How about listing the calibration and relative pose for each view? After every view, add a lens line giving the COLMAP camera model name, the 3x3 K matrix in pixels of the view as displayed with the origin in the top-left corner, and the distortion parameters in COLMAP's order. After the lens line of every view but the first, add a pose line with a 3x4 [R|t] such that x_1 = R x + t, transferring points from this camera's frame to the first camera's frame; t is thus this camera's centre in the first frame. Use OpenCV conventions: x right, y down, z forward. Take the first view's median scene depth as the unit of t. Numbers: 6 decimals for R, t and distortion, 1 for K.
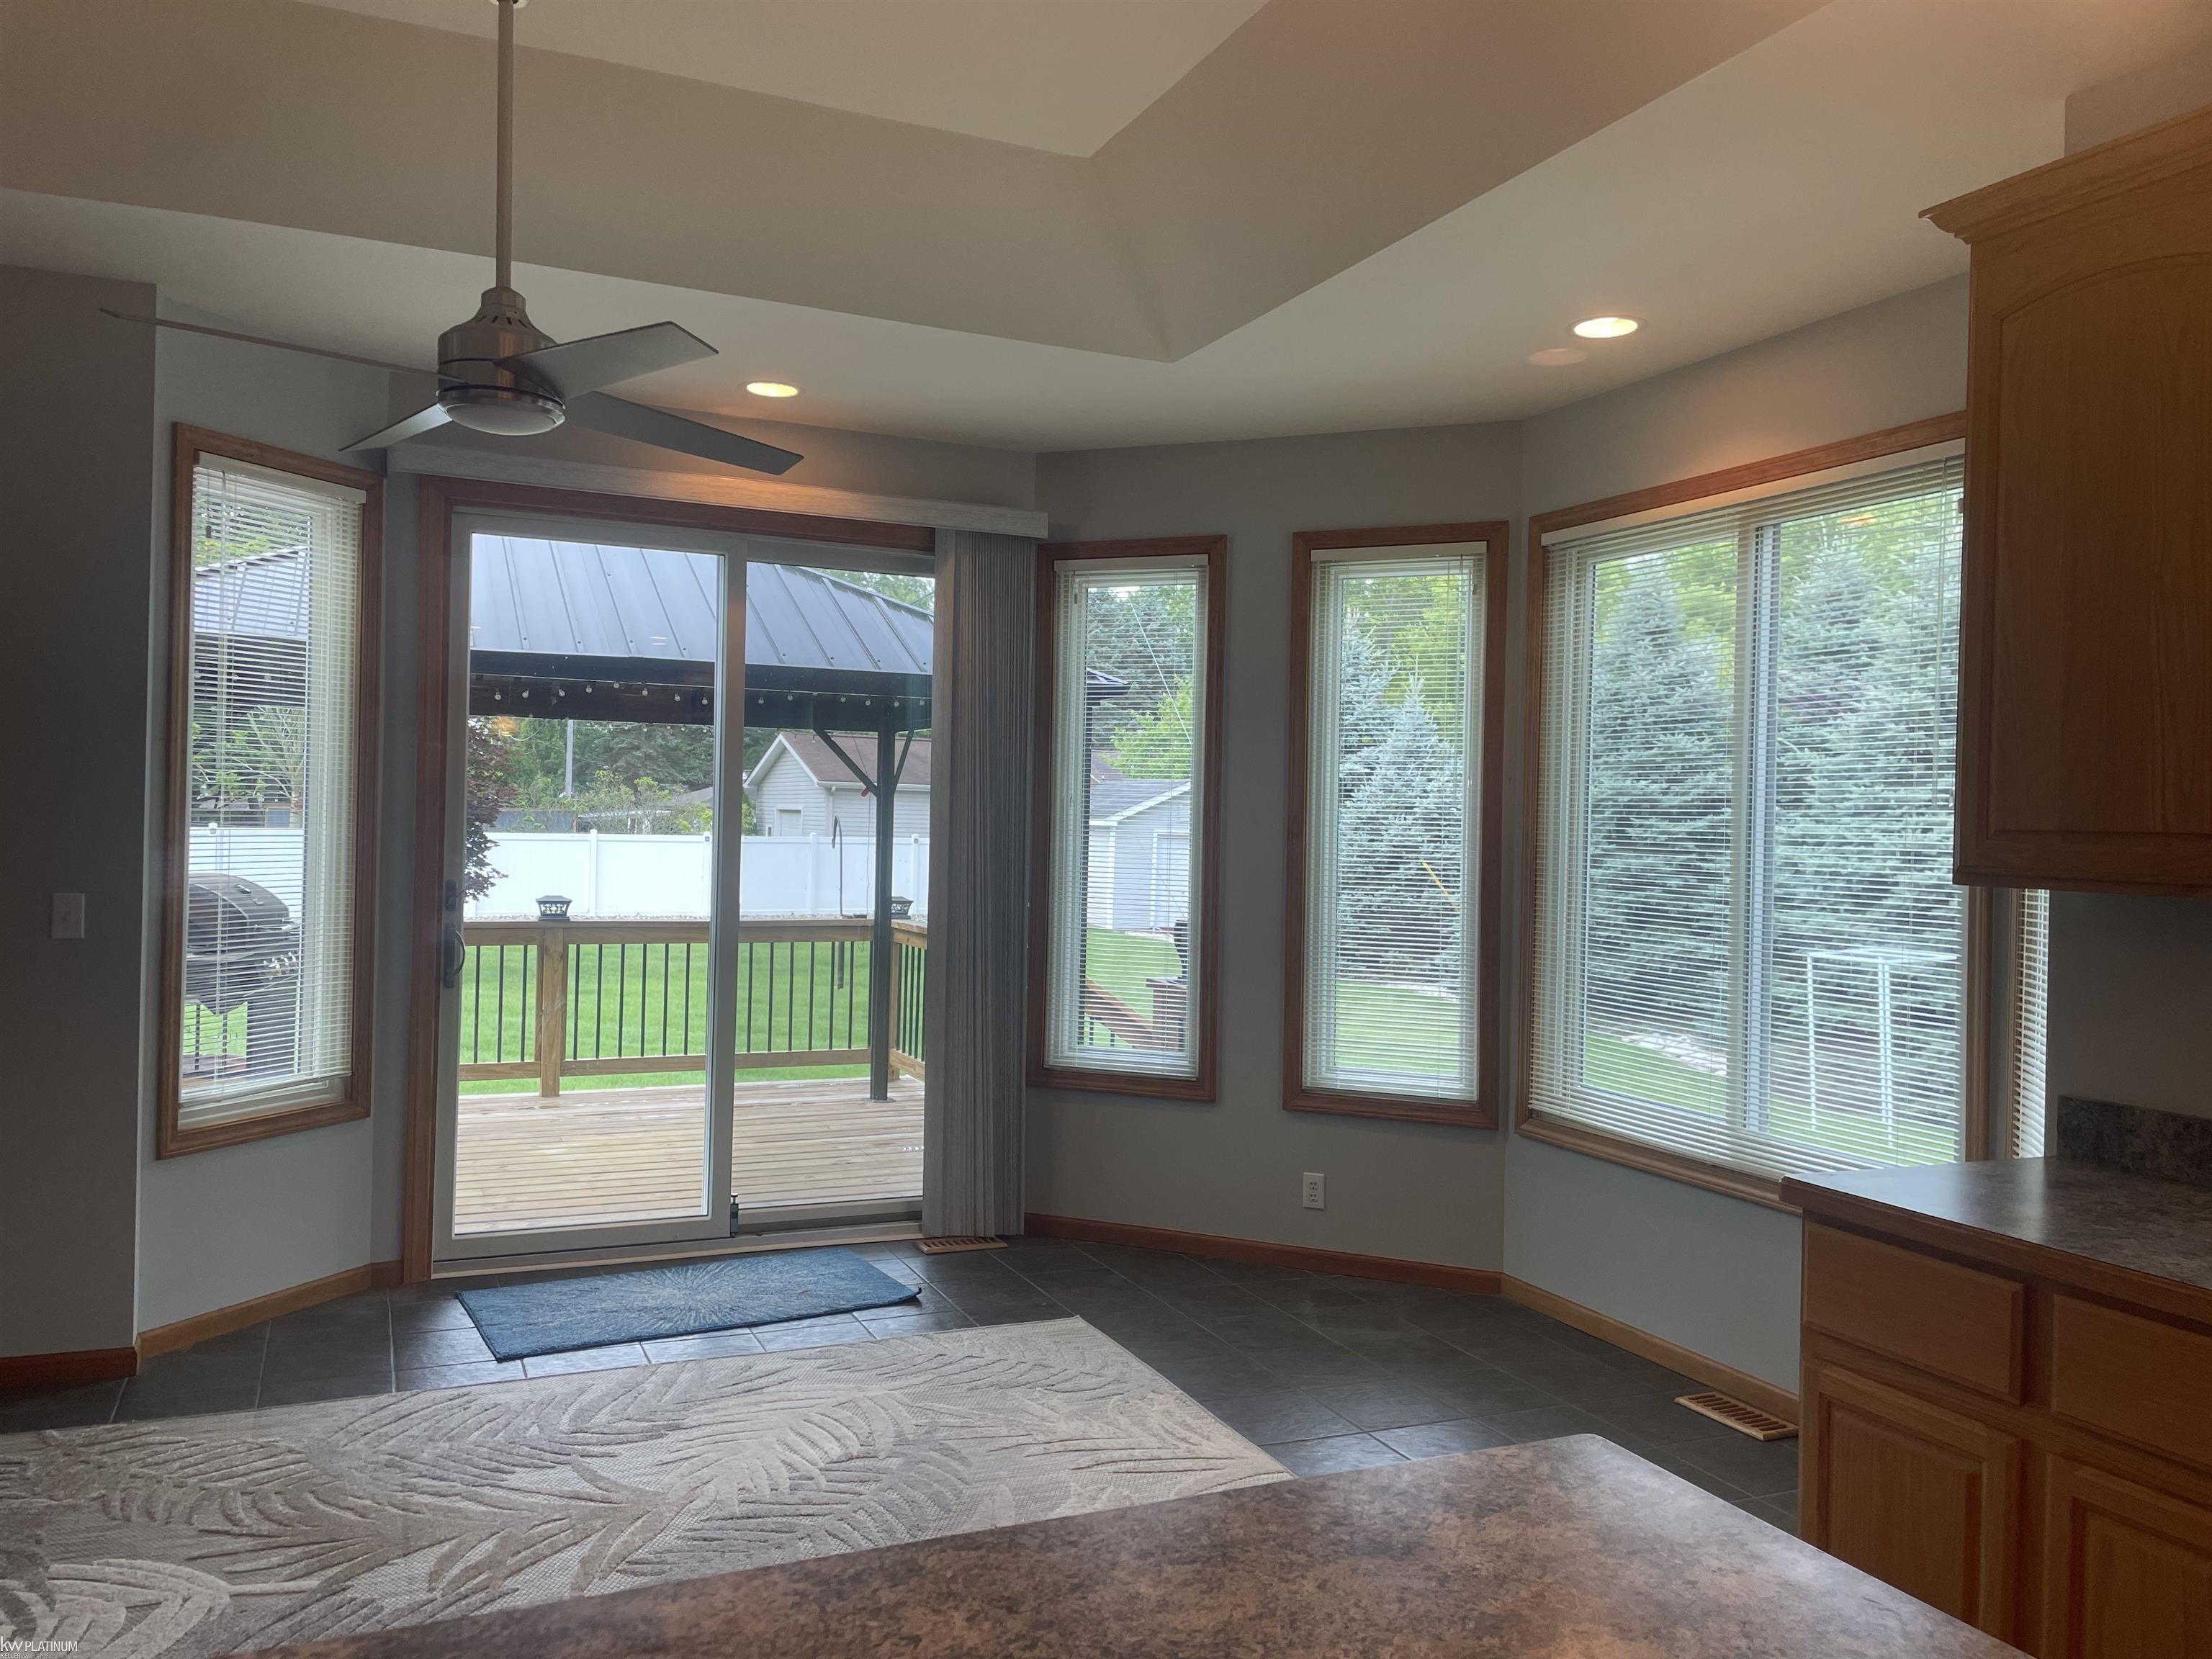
lens RADIAL K [[1670.9, 0, 1102.7], [0, 1670.9, 833.0], [0, 0, 1]] dist [0.095773, -0.118265]
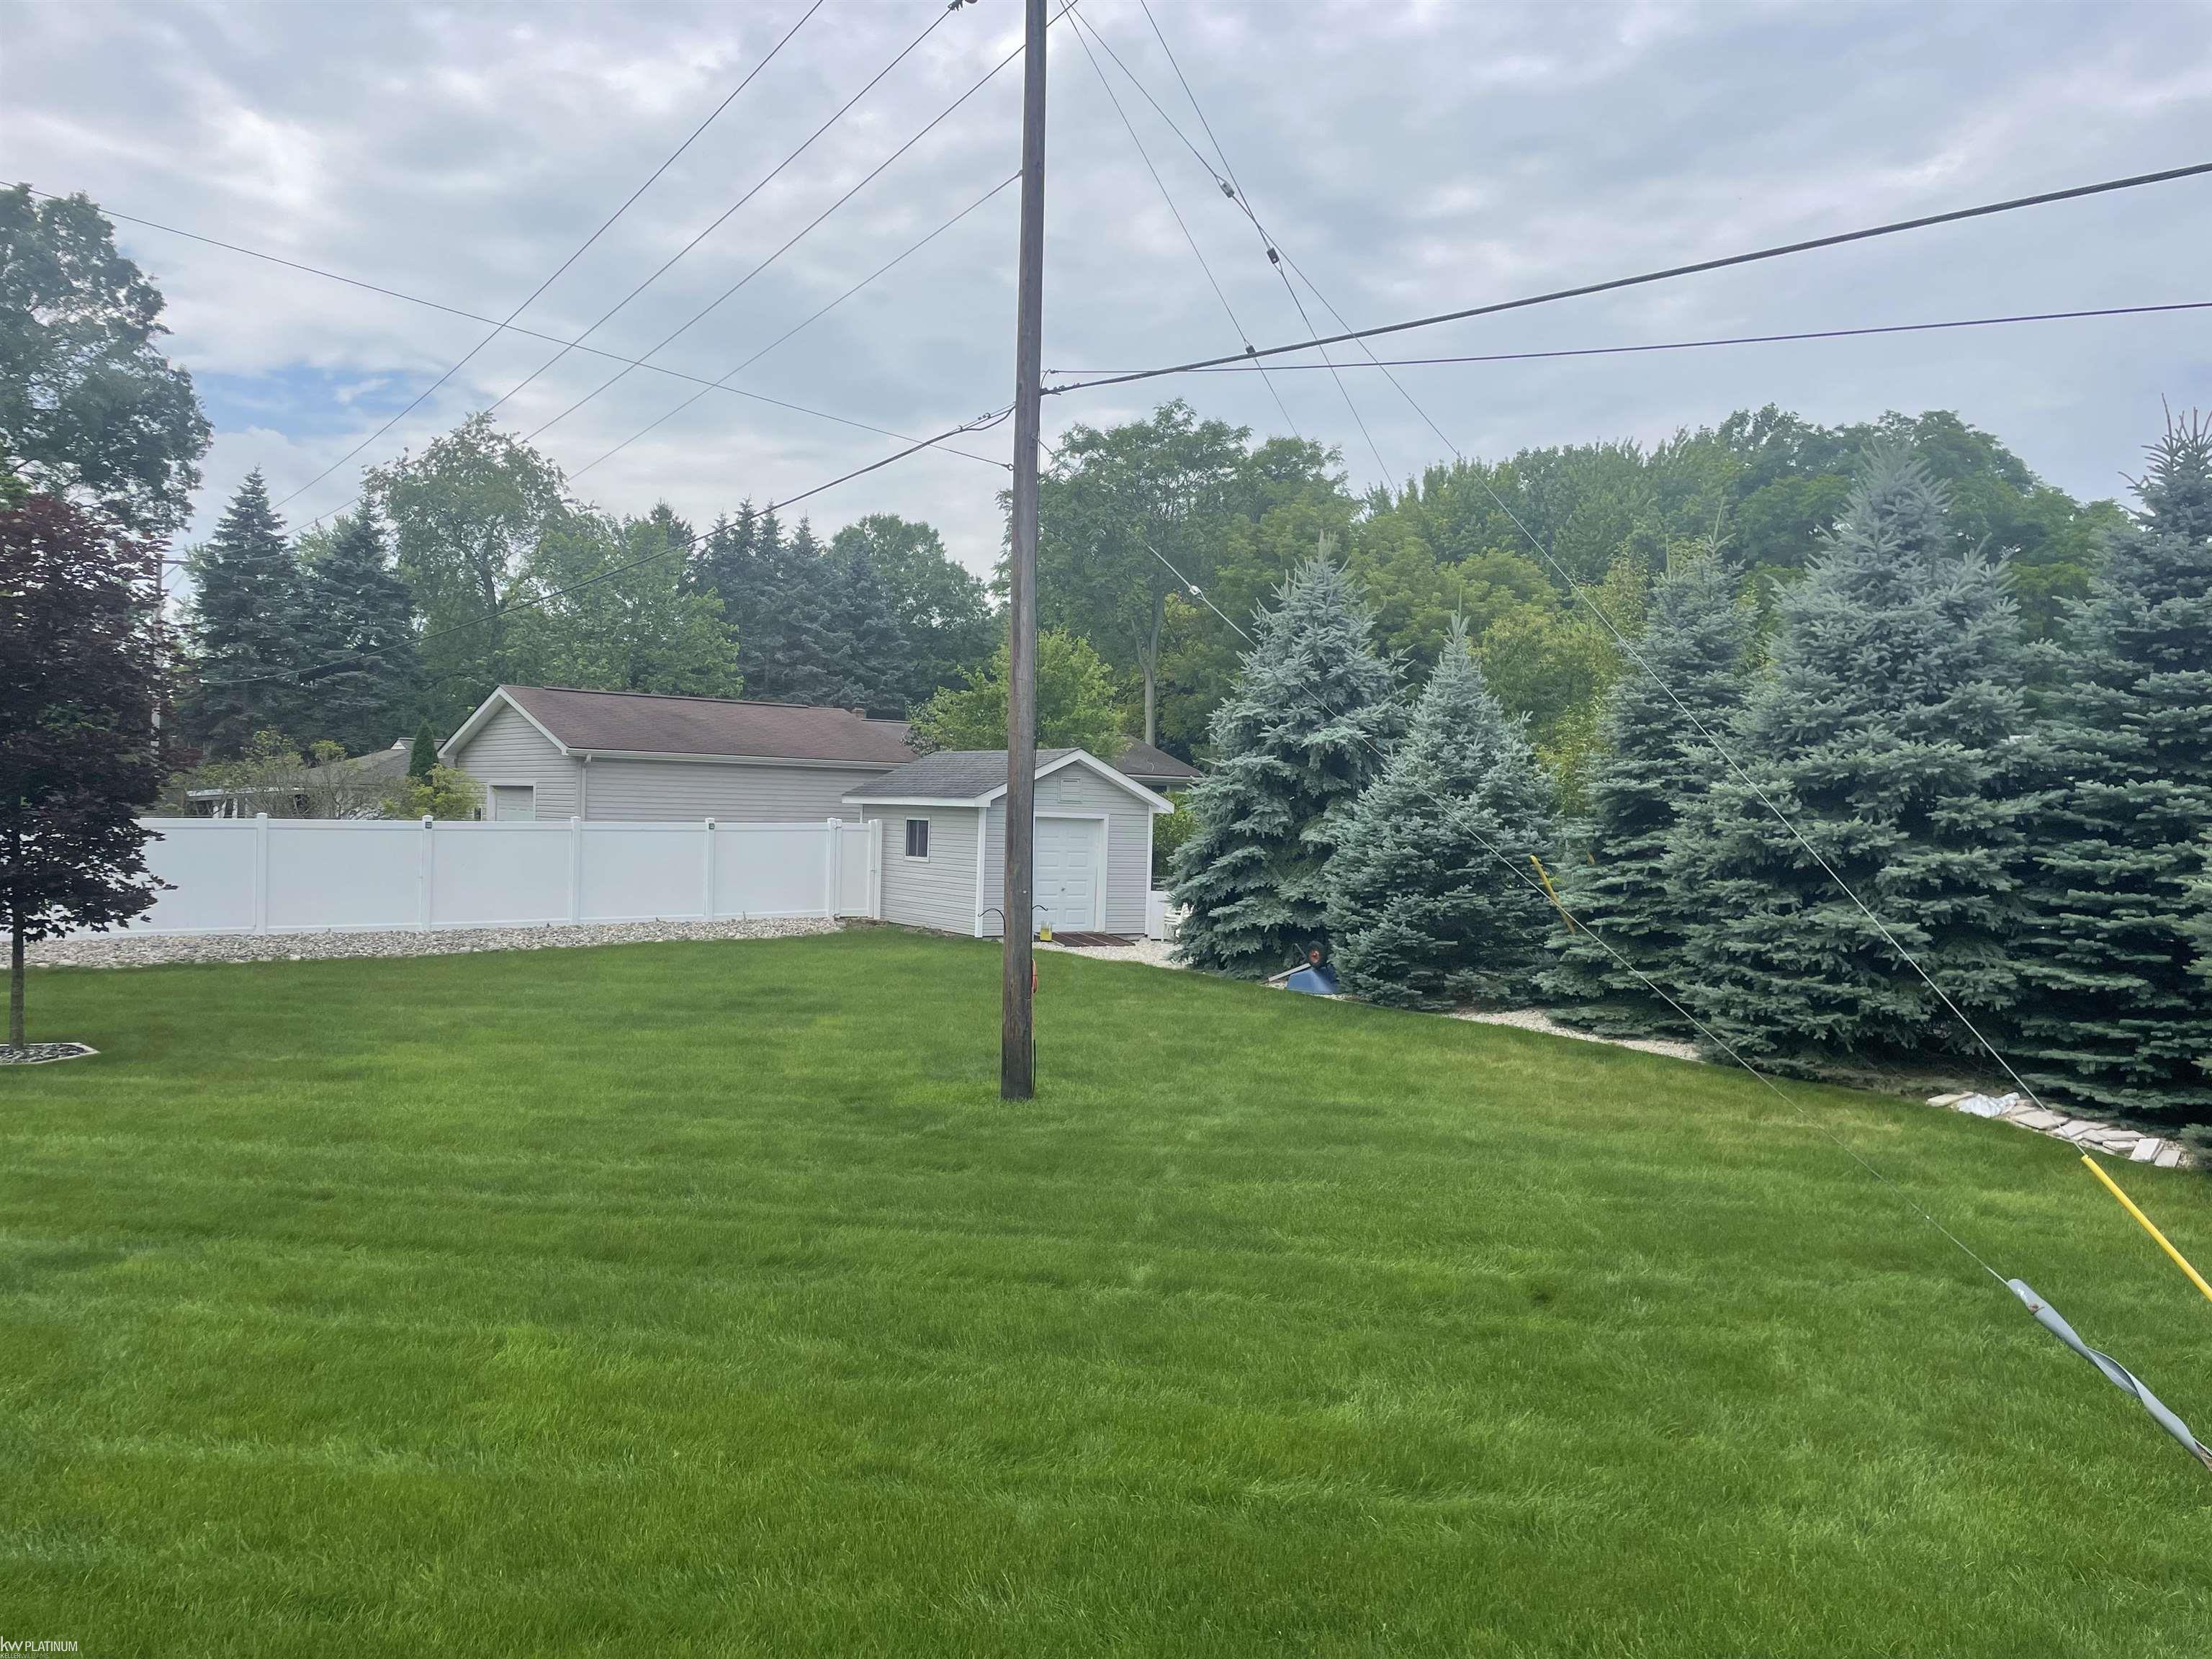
lens RADIAL K [[1670.9, 0, 1108.3], [0, 1670.9, 820.1], [0, 0, 1]] dist [0.095773, -0.118265]
pose [[0.972807, -0.002661, 0.231602, -0.158726], [0.001791, 0.999991, 0.003964, -0.001626], [-0.231611, -0.003442, 0.972802, 0.293434]]
